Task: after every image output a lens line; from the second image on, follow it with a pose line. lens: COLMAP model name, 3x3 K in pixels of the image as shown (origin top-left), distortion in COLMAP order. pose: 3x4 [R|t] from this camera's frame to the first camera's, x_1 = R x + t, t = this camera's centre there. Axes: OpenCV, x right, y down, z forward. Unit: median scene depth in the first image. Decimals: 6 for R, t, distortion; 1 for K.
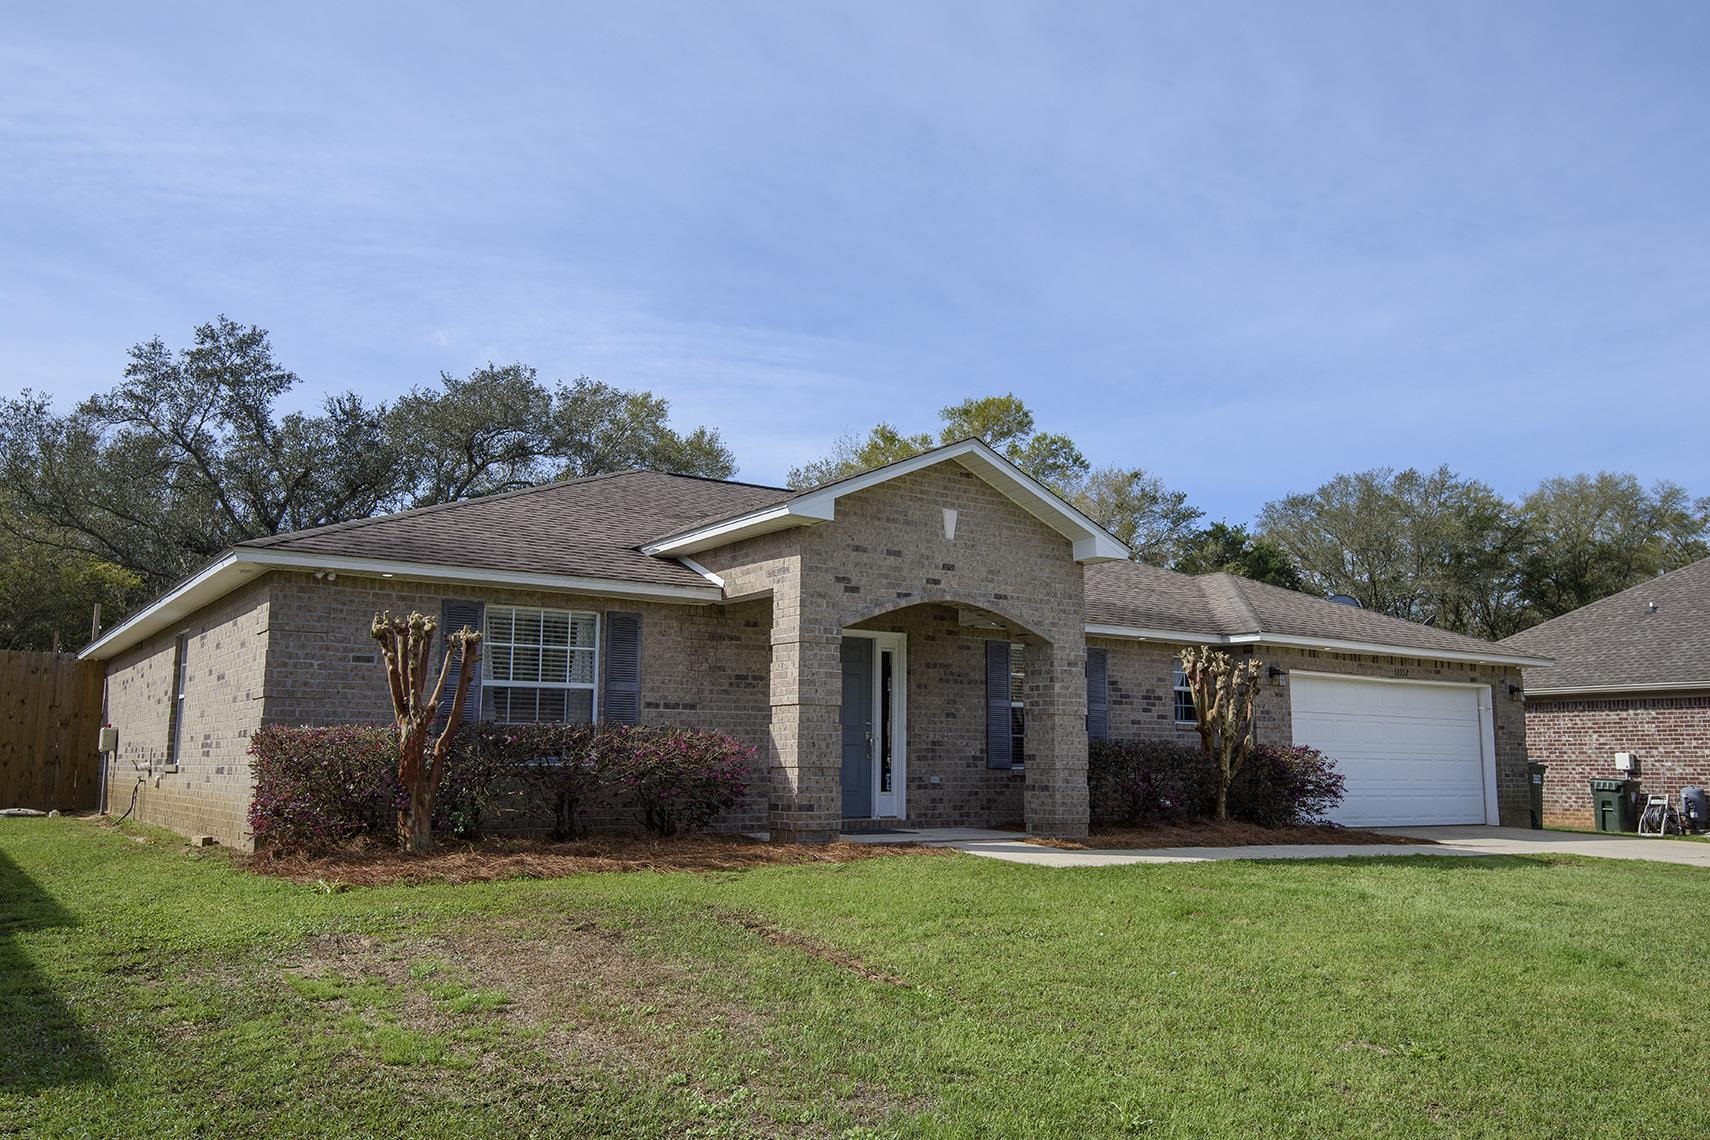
lens RADIAL K [[1353.8, 0, 884.3], [0, 1353.8, 526.4], [0, 0, 1]] dist [0.005344, 0.024744]
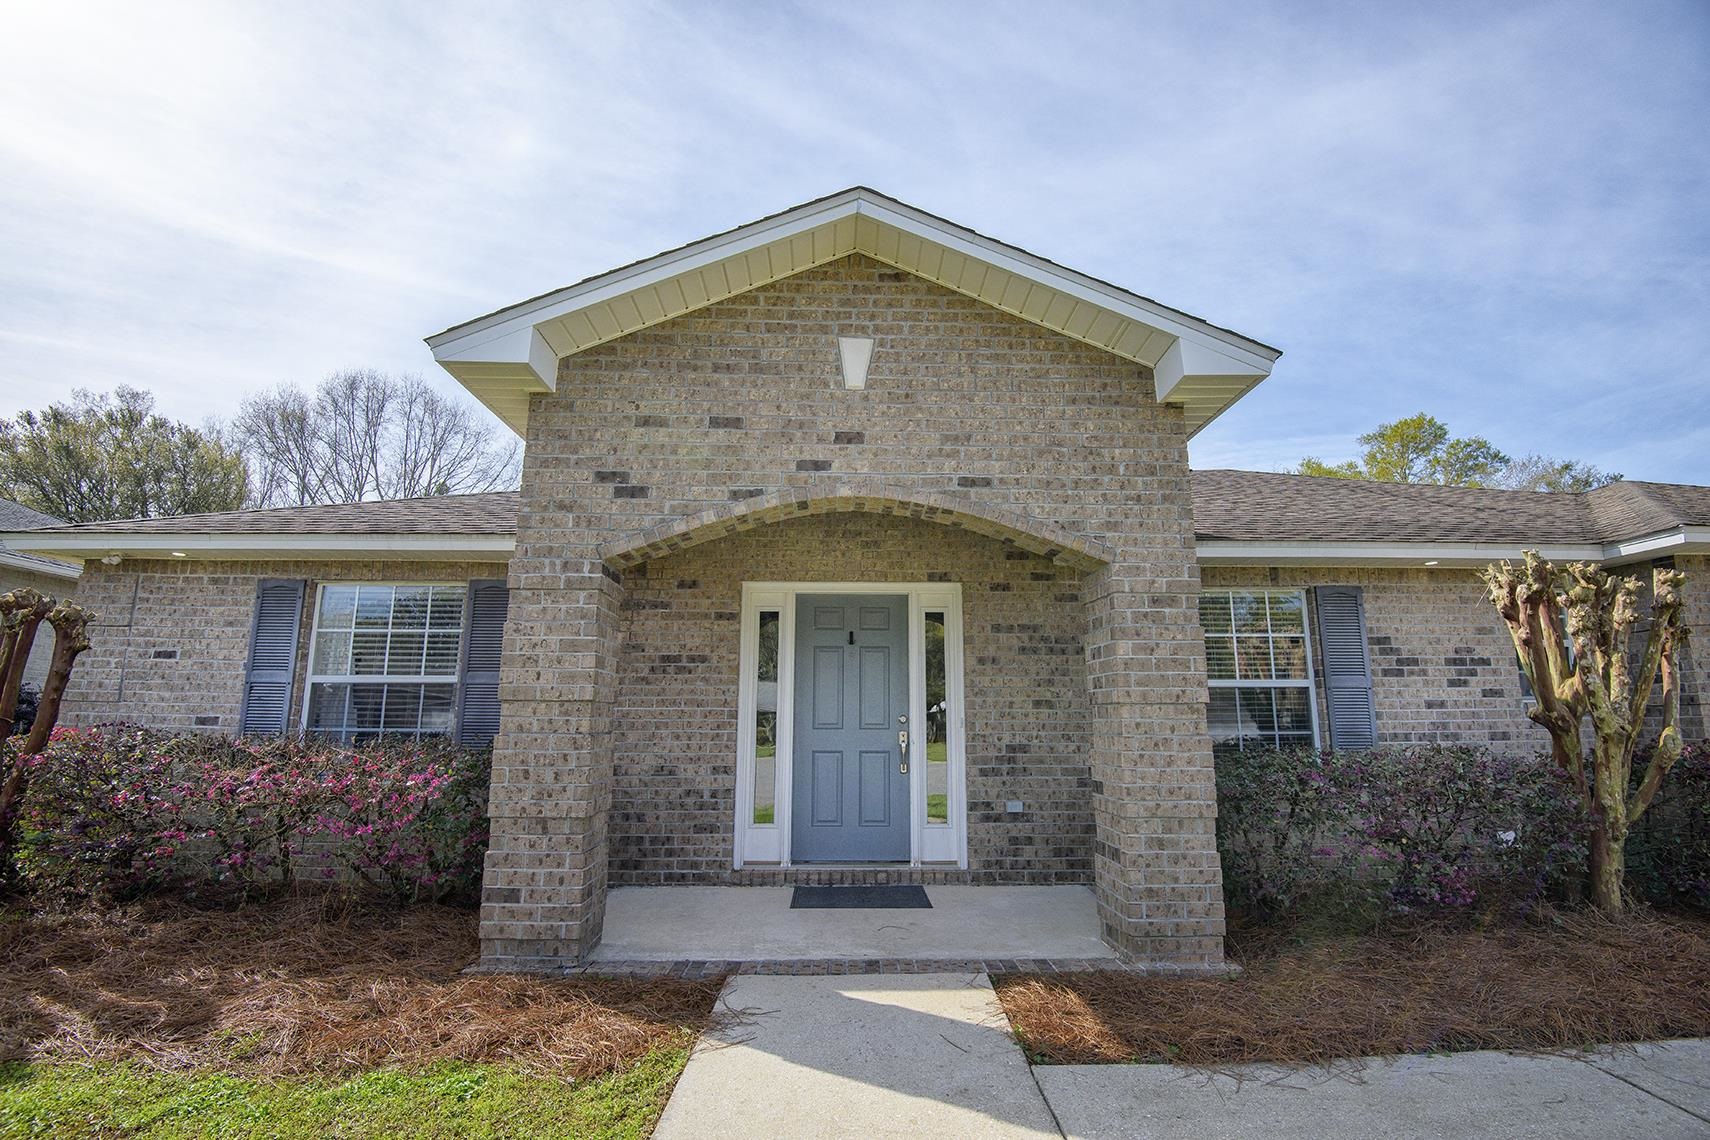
lens RADIAL K [[791.7, 0, 870.1], [0, 791.7, 558.4], [0, 0, 1]] dist [-0.024143, -0.012385]
pose [[0.830898, -0.116948, -0.543996, 0.197161], [0.100608, 0.993125, -0.059832, 0.087377], [0.547253, -0.005016, 0.836952, 0.659335]]
